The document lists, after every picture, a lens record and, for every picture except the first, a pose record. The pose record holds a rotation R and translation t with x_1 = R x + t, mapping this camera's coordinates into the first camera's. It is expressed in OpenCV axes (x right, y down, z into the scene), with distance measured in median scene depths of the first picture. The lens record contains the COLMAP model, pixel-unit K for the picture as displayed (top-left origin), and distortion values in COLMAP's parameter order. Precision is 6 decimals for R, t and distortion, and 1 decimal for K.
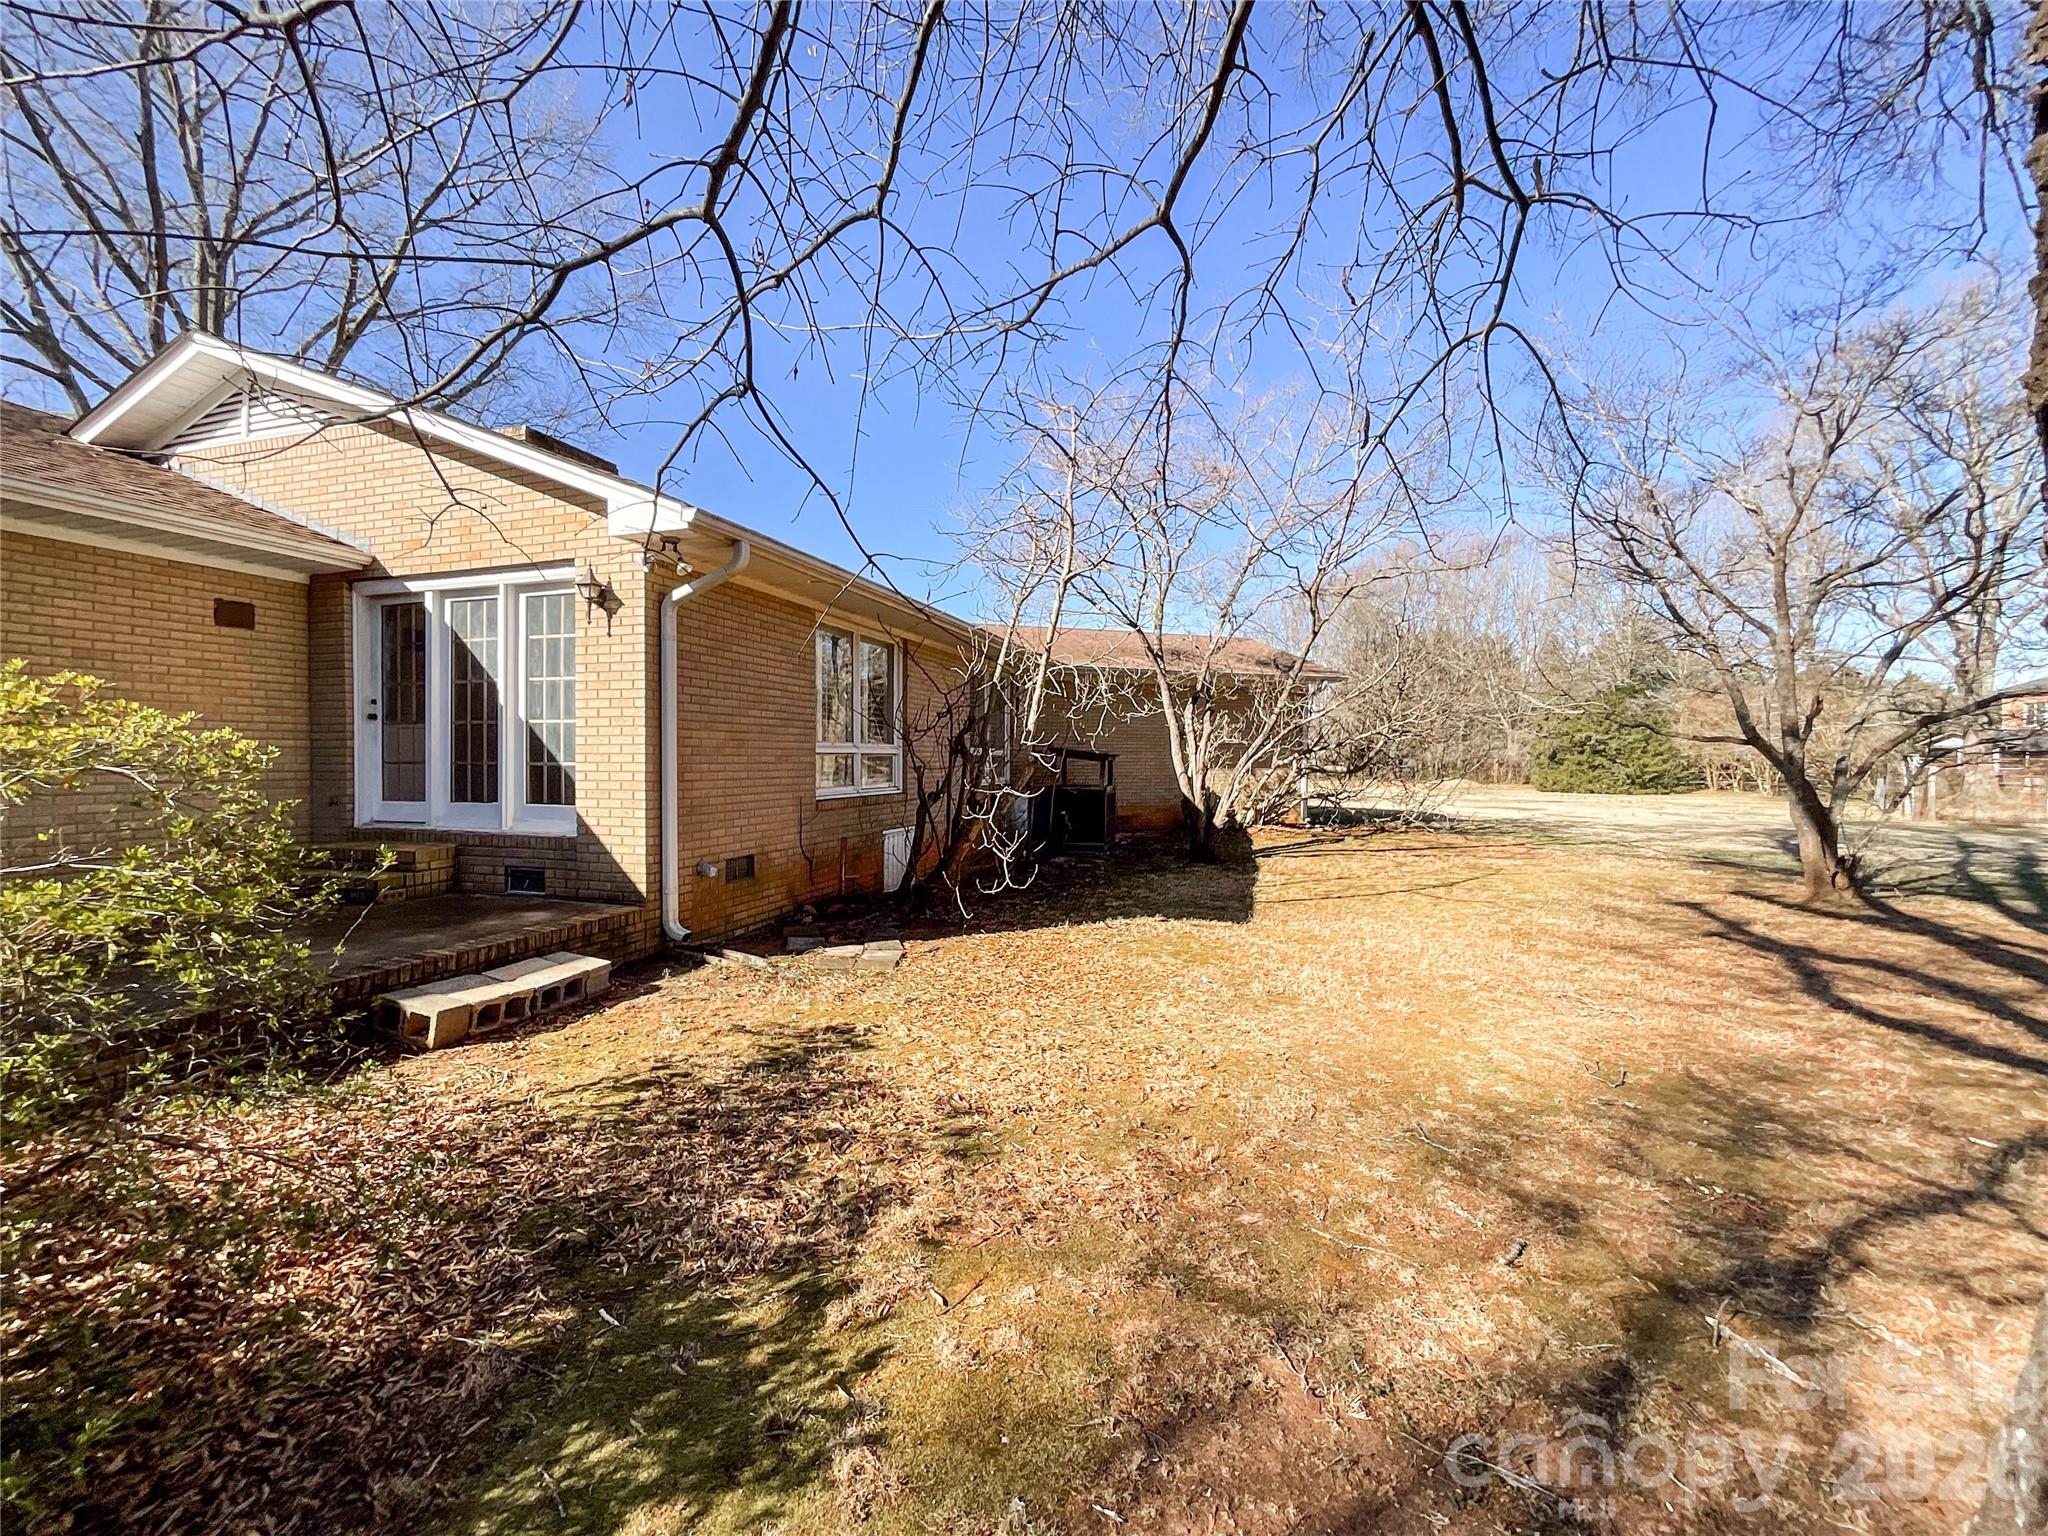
lens RADIAL K [[839.5, 0, 1024.1], [0, 839.5, 765.6], [0, 0, 1]] dist [0.001970, 0.000573]
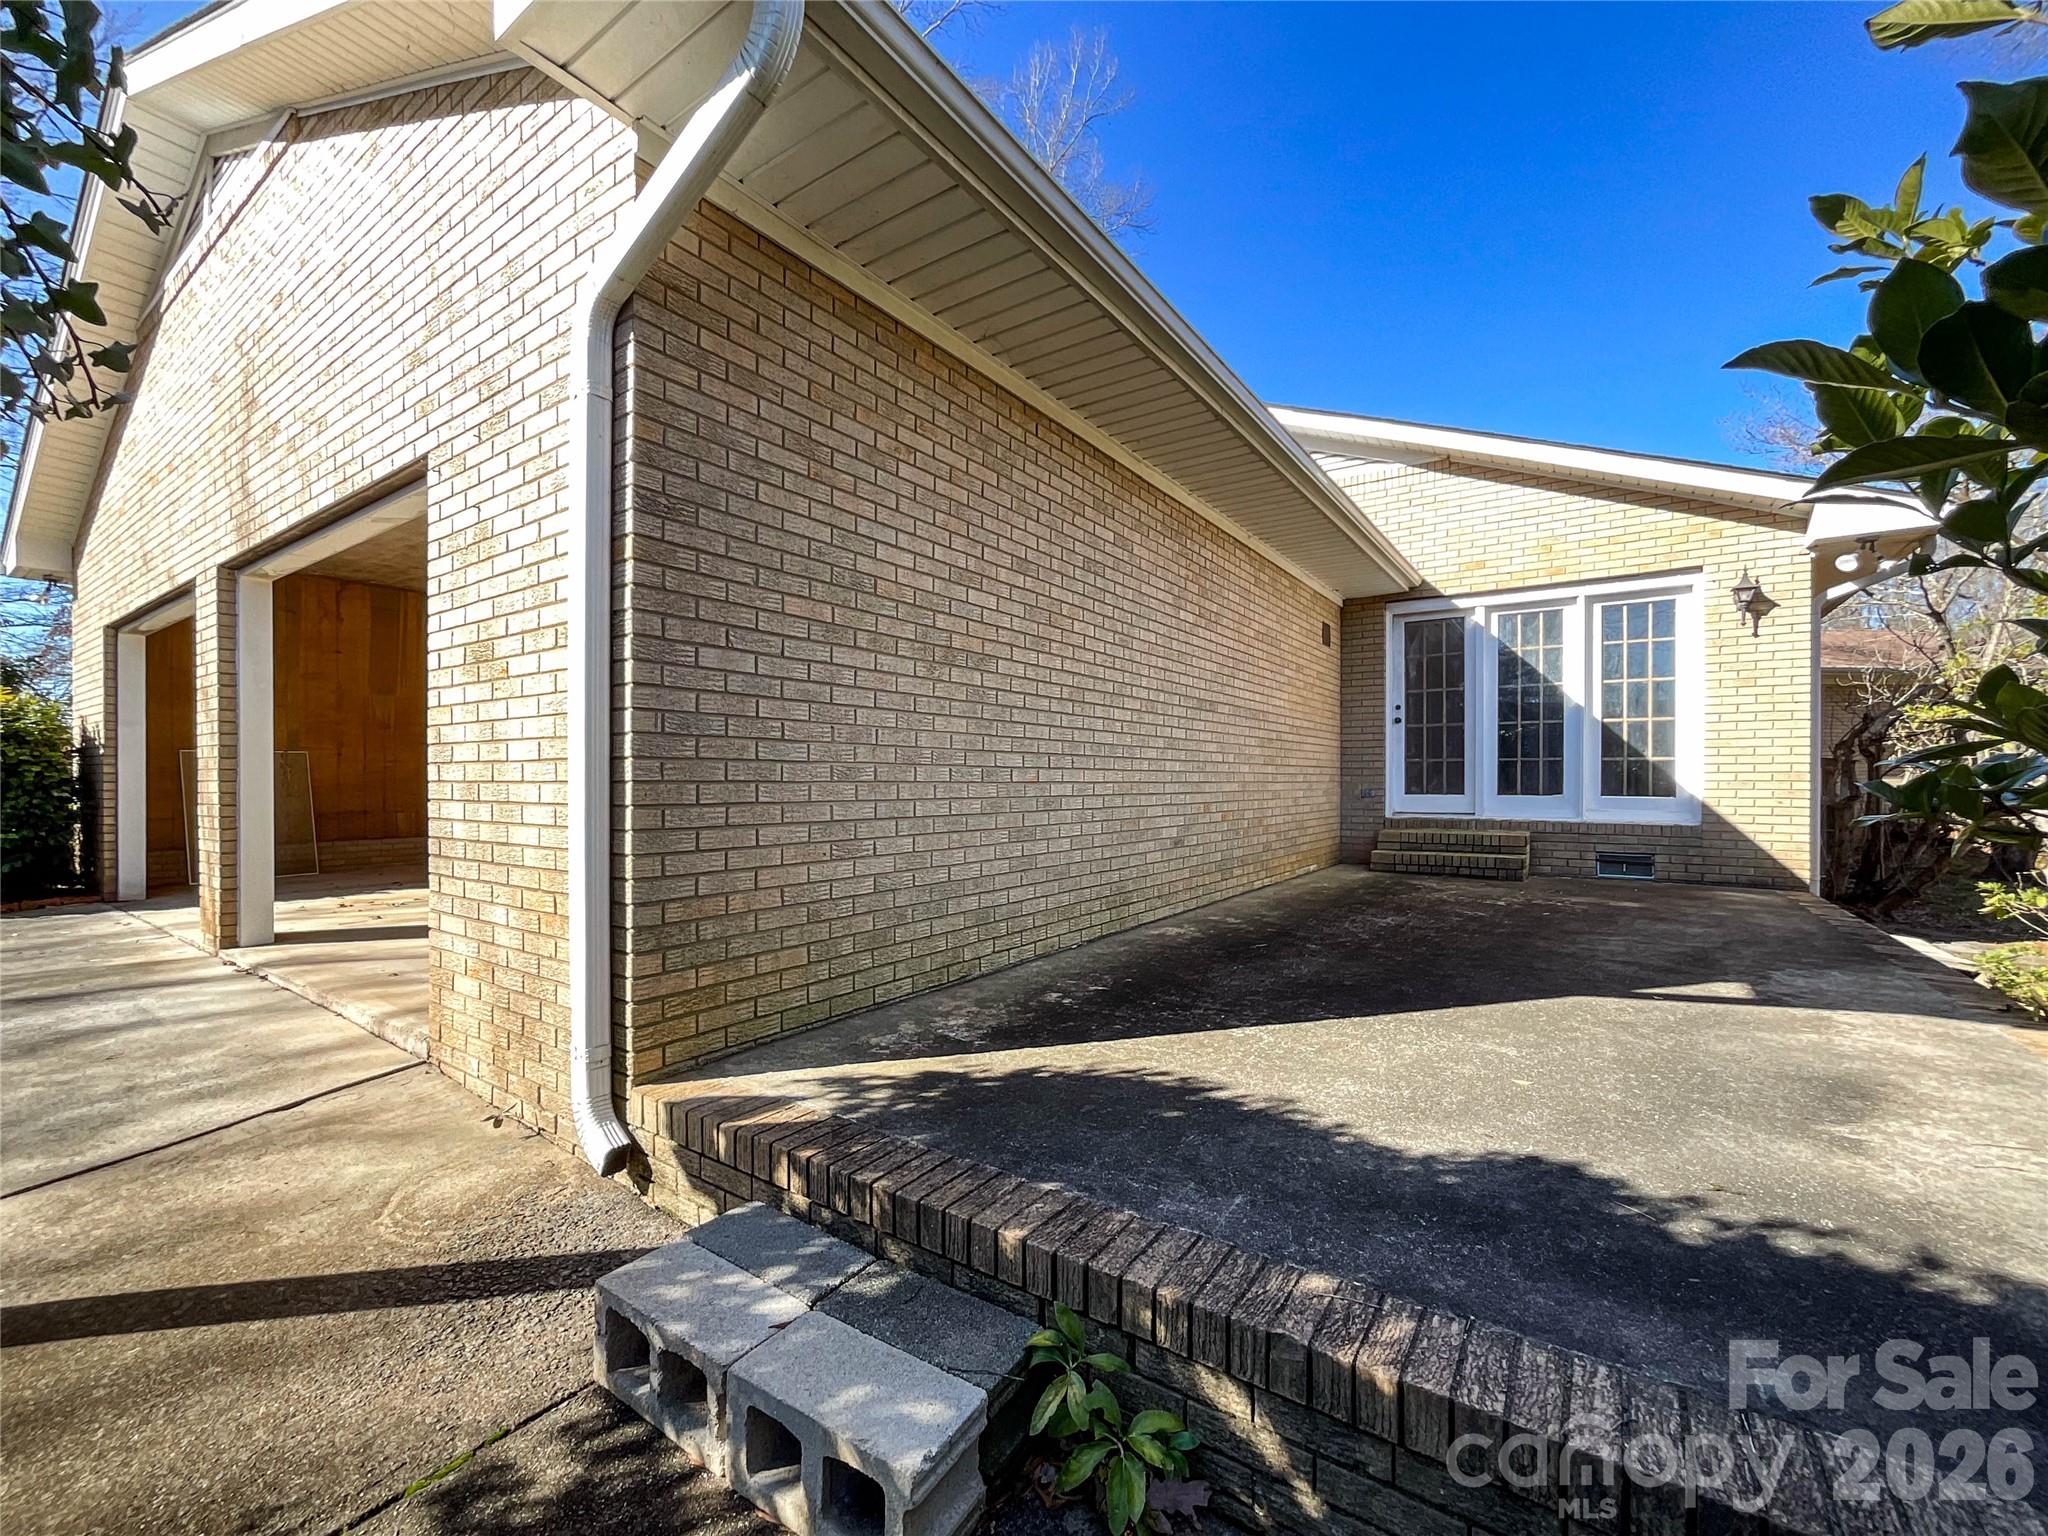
lens RADIAL K [[839.5, 0, 1027.5], [0, 839.5, 777.6], [0, 0, 1]] dist [0.001970, 0.000573]
pose [[0.963095, -0.003846, -0.269135, -1.016936], [0.002954, 0.999989, -0.003720, 0.024119], [0.269146, 0.002788, 0.963095, -0.251989]]
